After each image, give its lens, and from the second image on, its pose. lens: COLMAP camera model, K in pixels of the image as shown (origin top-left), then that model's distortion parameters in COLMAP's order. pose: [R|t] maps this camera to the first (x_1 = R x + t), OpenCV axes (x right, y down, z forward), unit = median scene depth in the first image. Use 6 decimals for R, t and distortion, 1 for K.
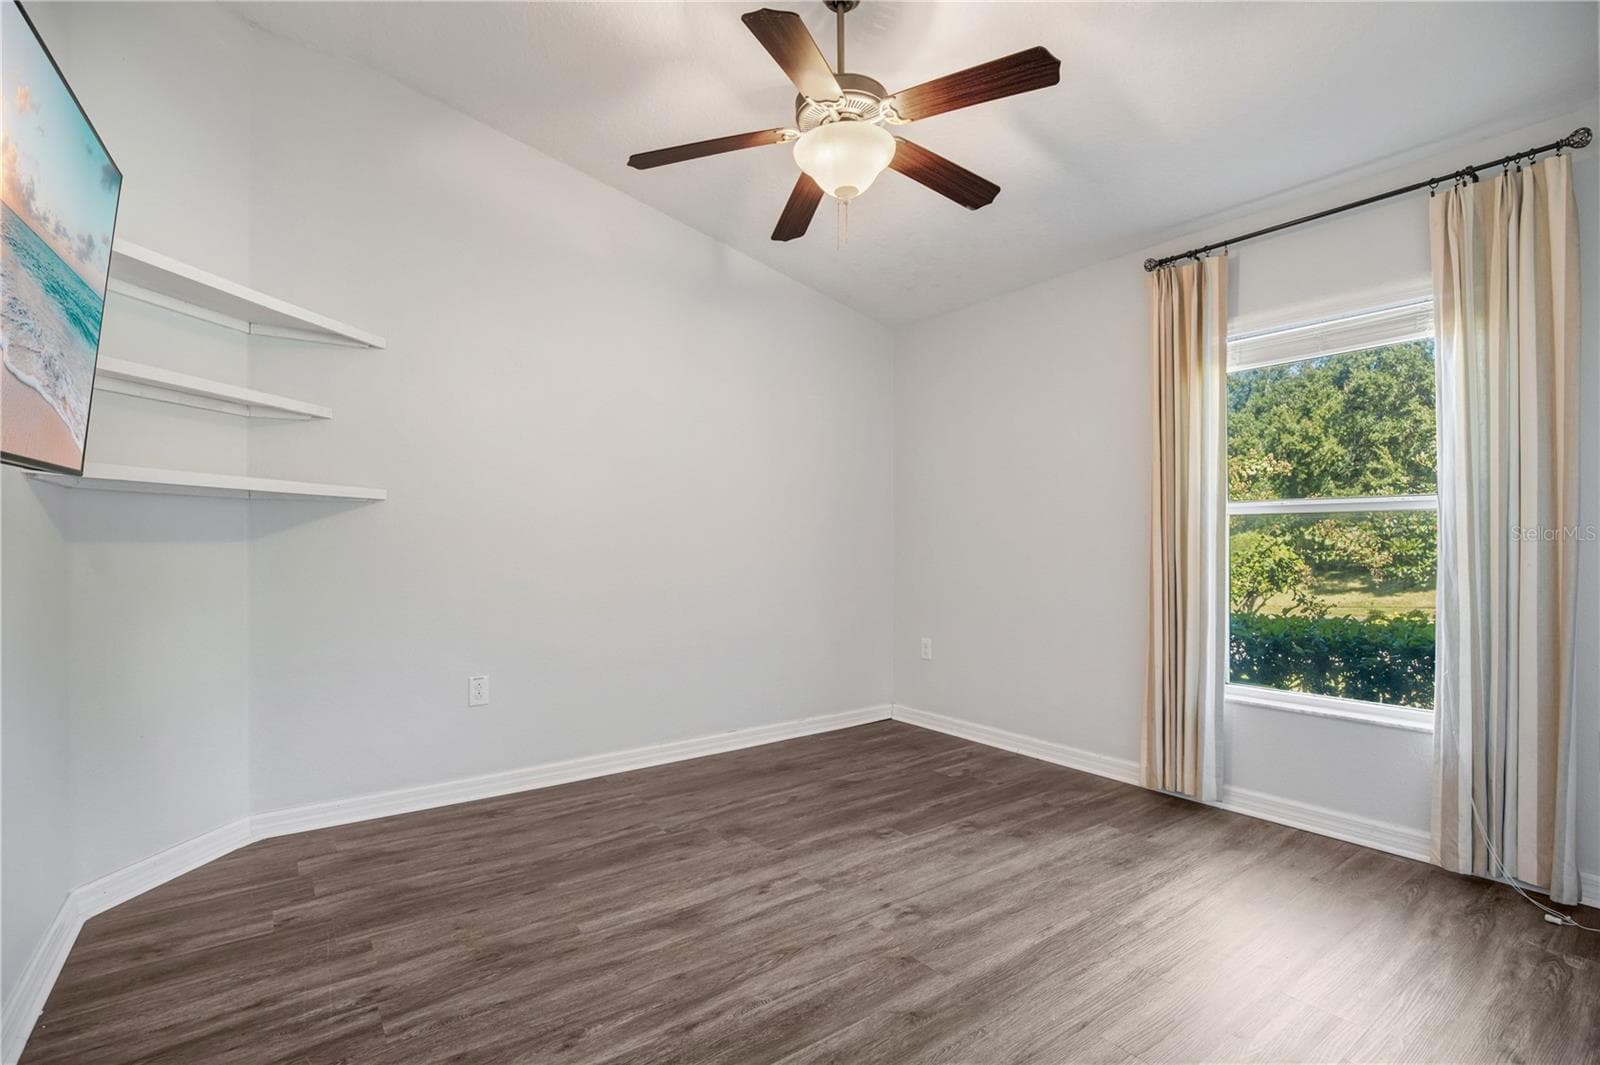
lens RADIAL K [[830.2, 0, 796.9], [0, 830.2, 531.1], [0, 0, 1]] dist [-0.003847, -0.000126]
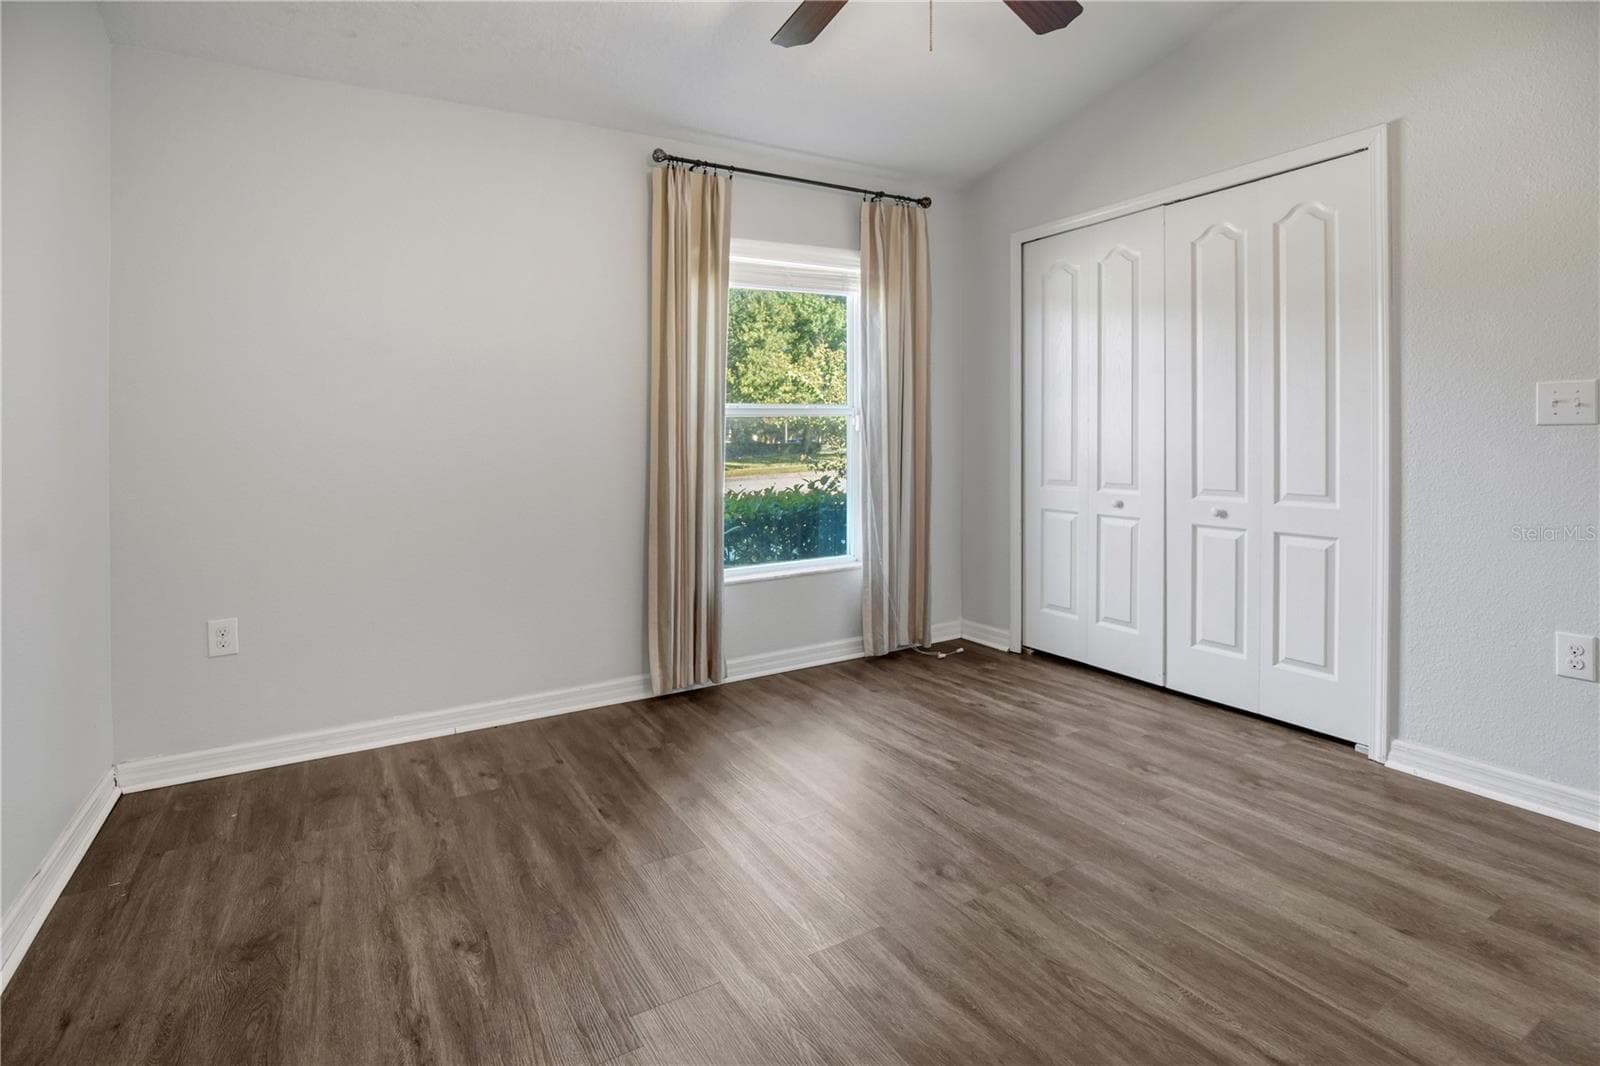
lens RADIAL K [[794.2, 0, 800.0], [0, 794.2, 445.0], [0, 0, 1]] dist [-0.016622, 0.000110]
pose [[0.053716, -0.008167, 0.998523, -0.569605], [0.003575, 0.999962, 0.007987, 0.013225], [-0.998550, 0.003141, 0.053743, 0.919787]]
